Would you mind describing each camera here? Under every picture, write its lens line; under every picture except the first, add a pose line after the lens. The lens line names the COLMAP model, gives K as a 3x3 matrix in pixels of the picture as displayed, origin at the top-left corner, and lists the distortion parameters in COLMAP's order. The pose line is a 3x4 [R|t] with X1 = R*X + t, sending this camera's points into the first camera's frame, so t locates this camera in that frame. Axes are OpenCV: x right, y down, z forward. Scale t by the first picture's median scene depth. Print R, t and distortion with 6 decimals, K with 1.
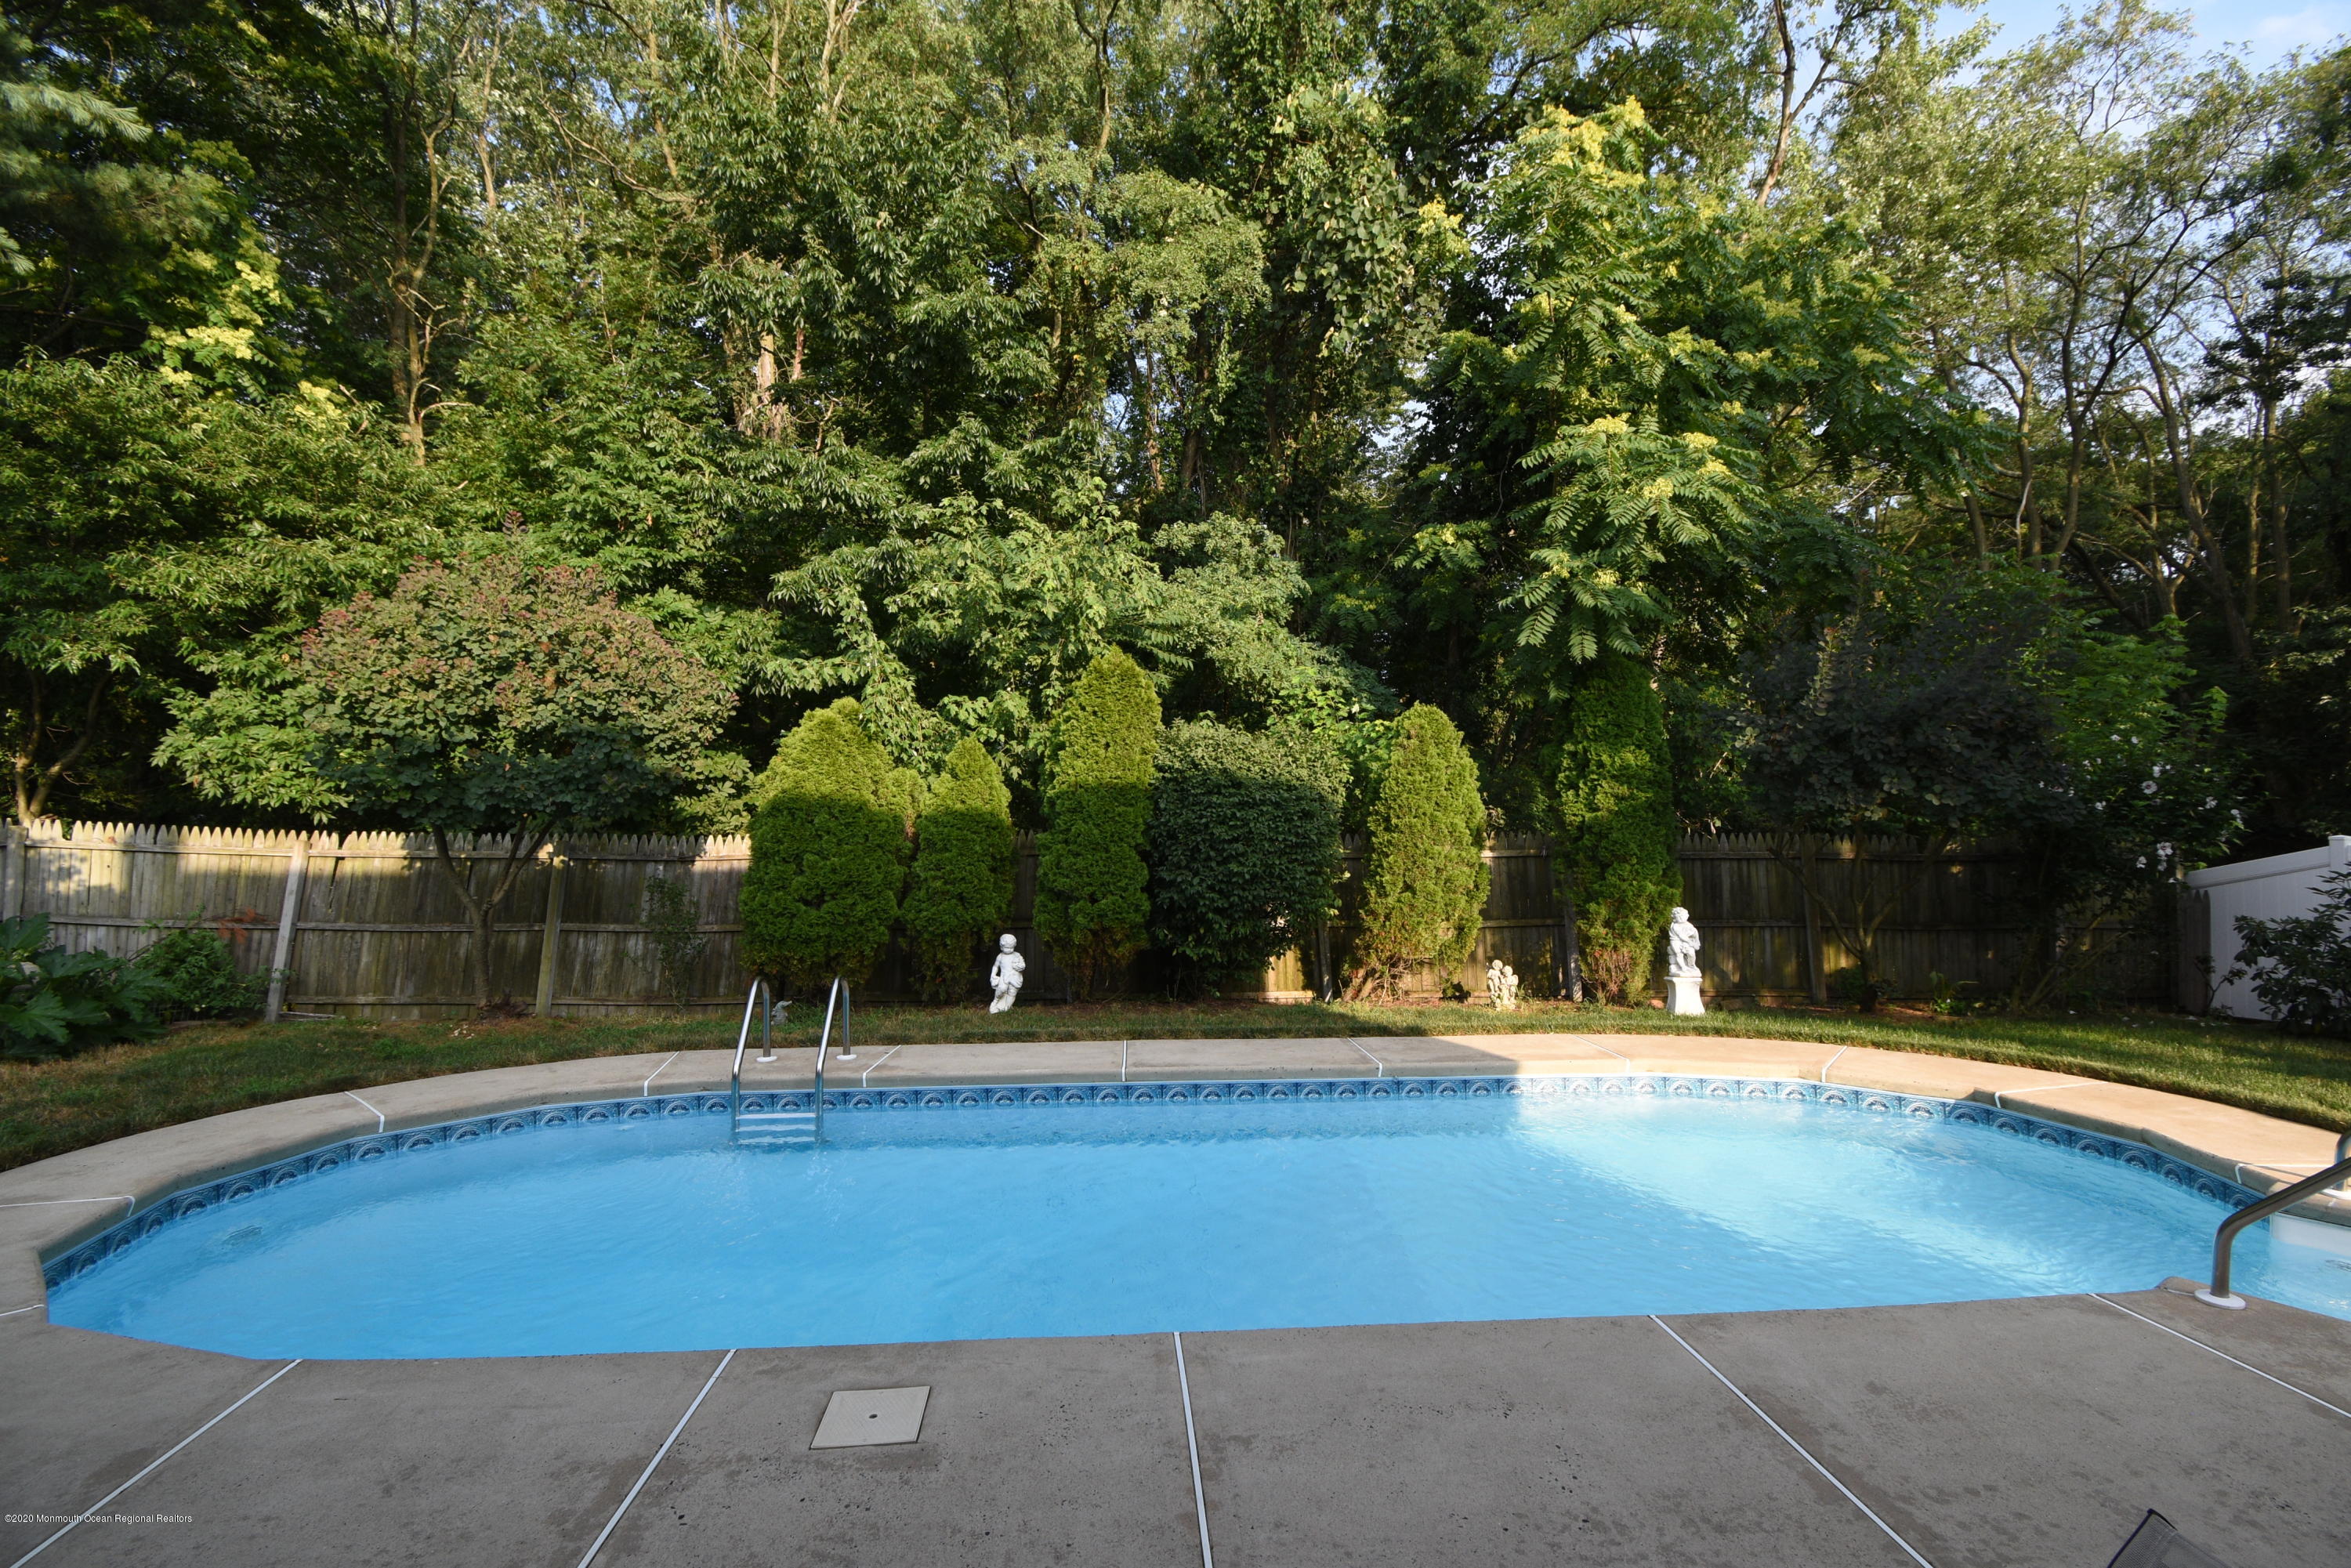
lens RADIAL K [[1041.7, 0, 1184.2], [0, 1041.7, 797.9], [0, 0, 1]] dist [-0.001654, -0.012310]
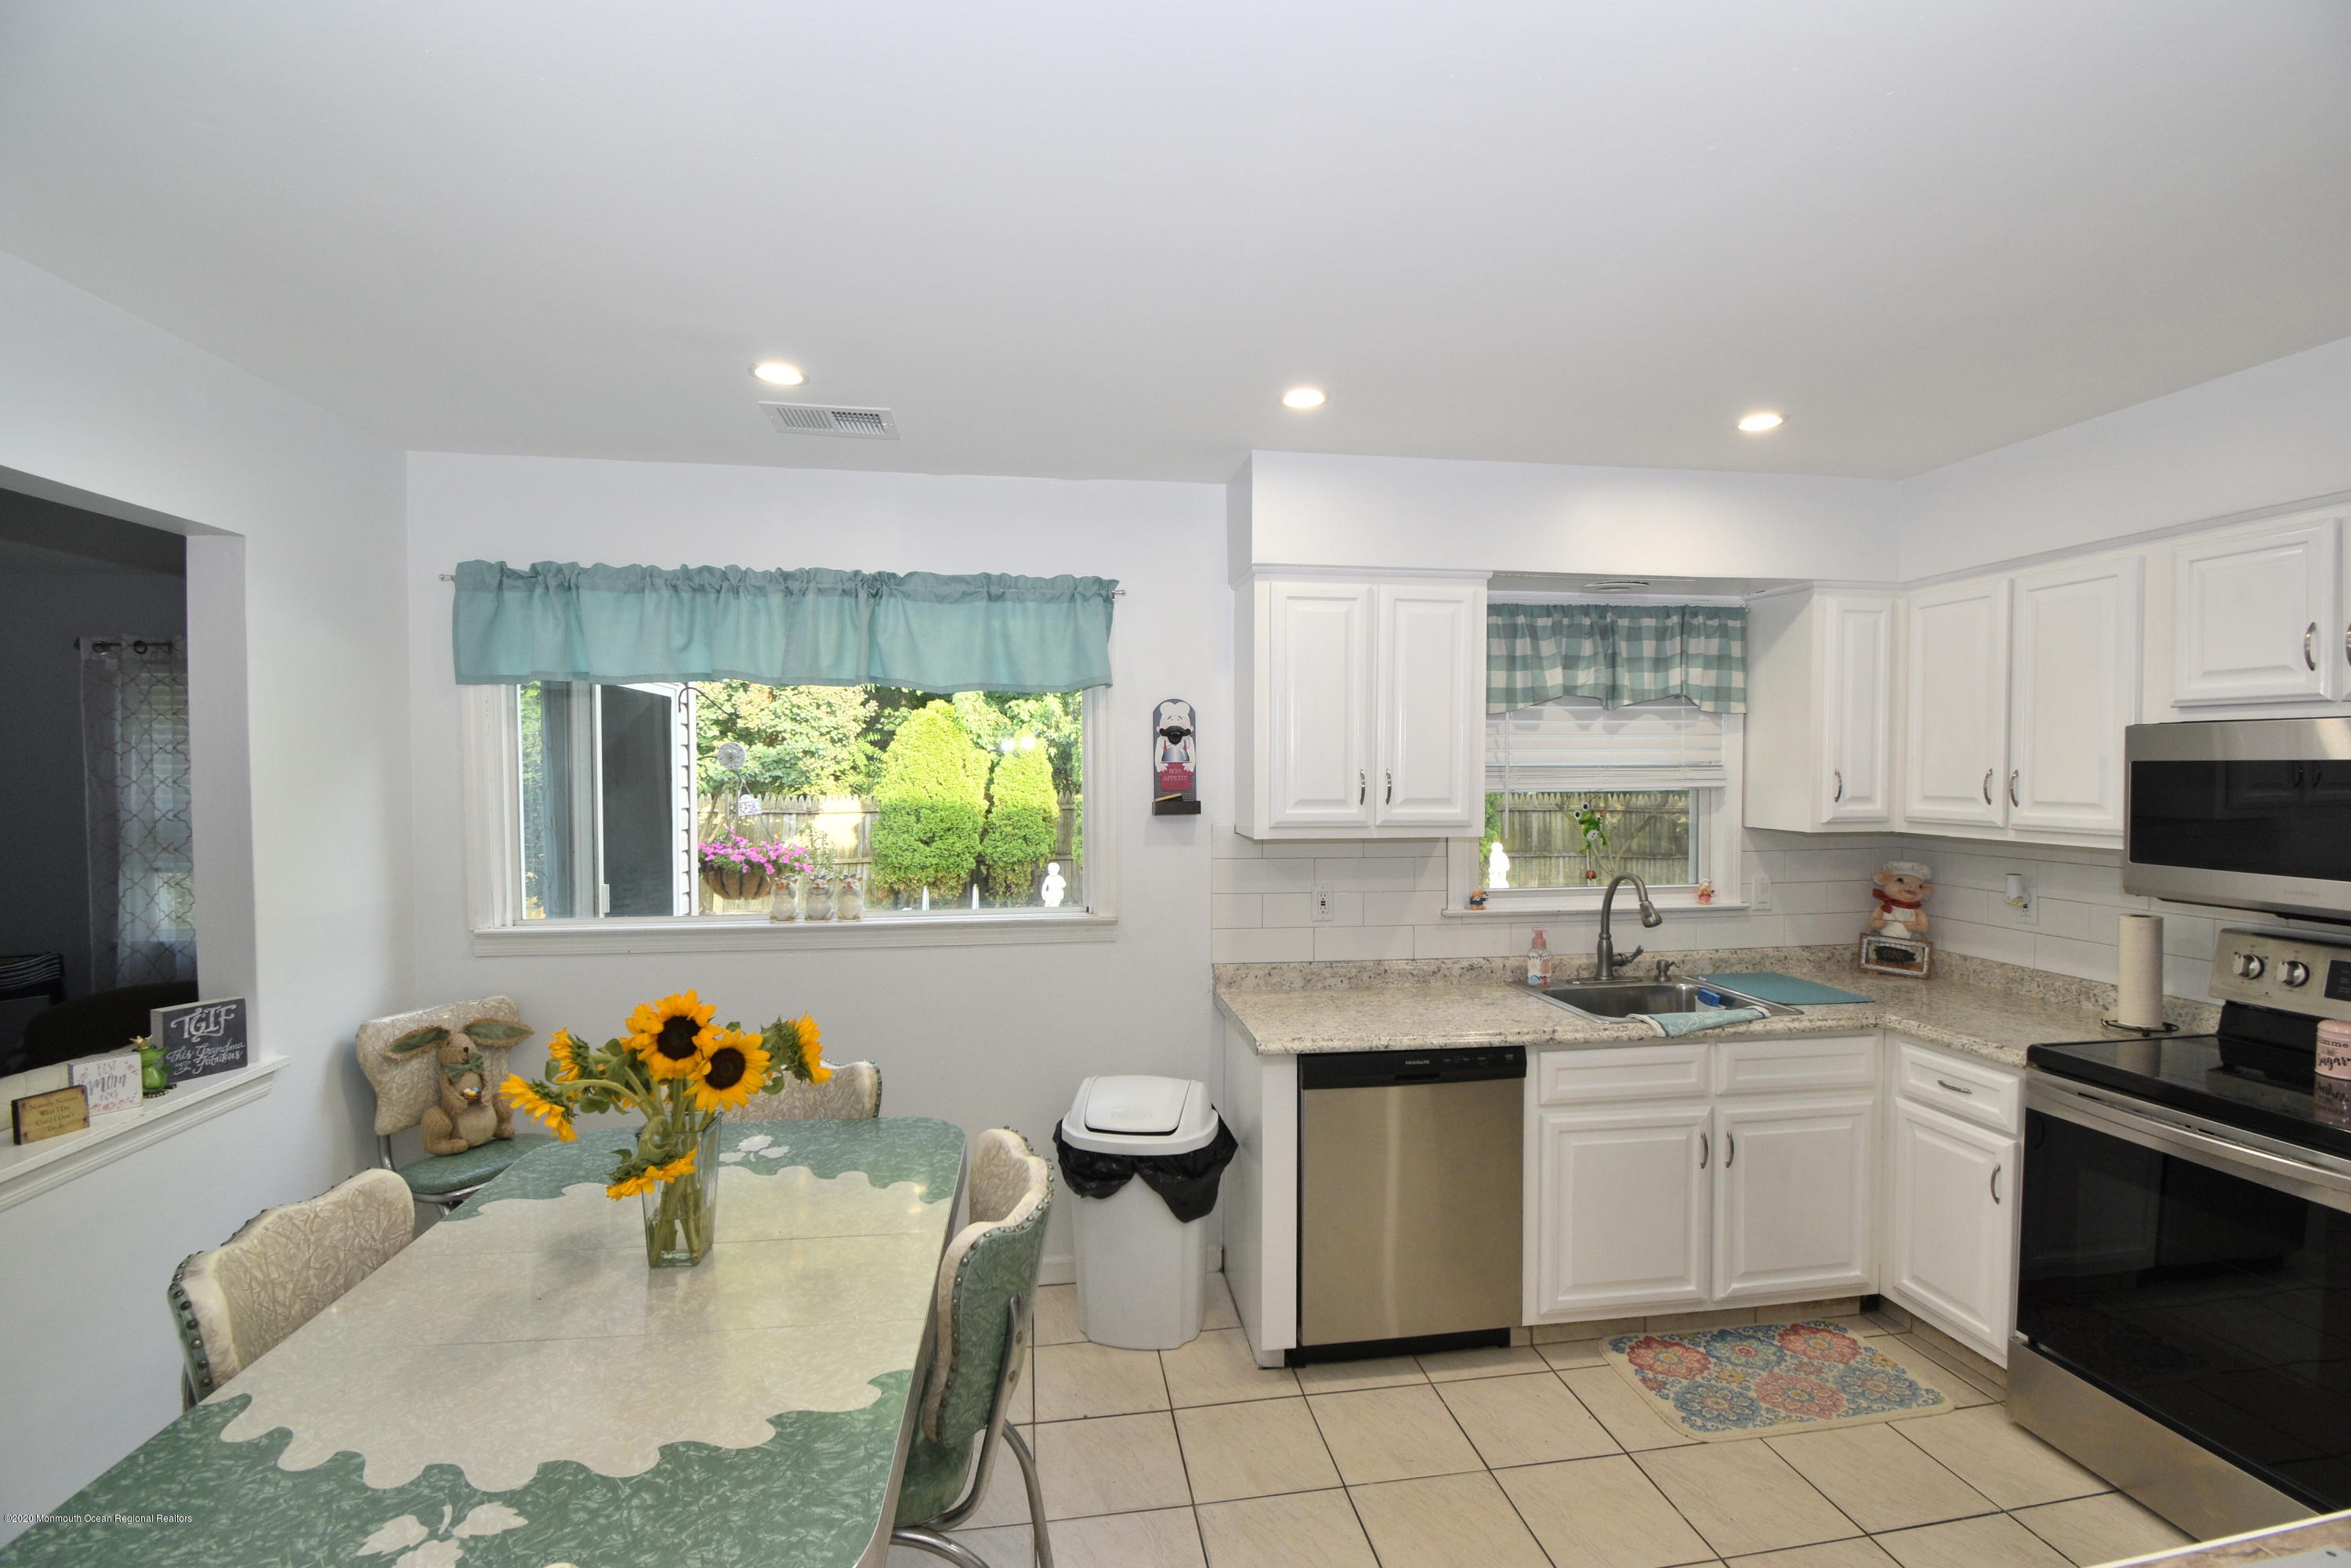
lens RADIAL K [[1041.7, 0, 1173.4], [0, 1041.7, 795.1], [0, 0, 1]] dist [-0.001654, -0.012310]
pose [[0.995968, -0.000339, 0.089712, -0.130782], [-0.003962, 0.998851, 0.047754, -0.035805], [-0.089625, -0.047917, 0.994822, -0.466455]]
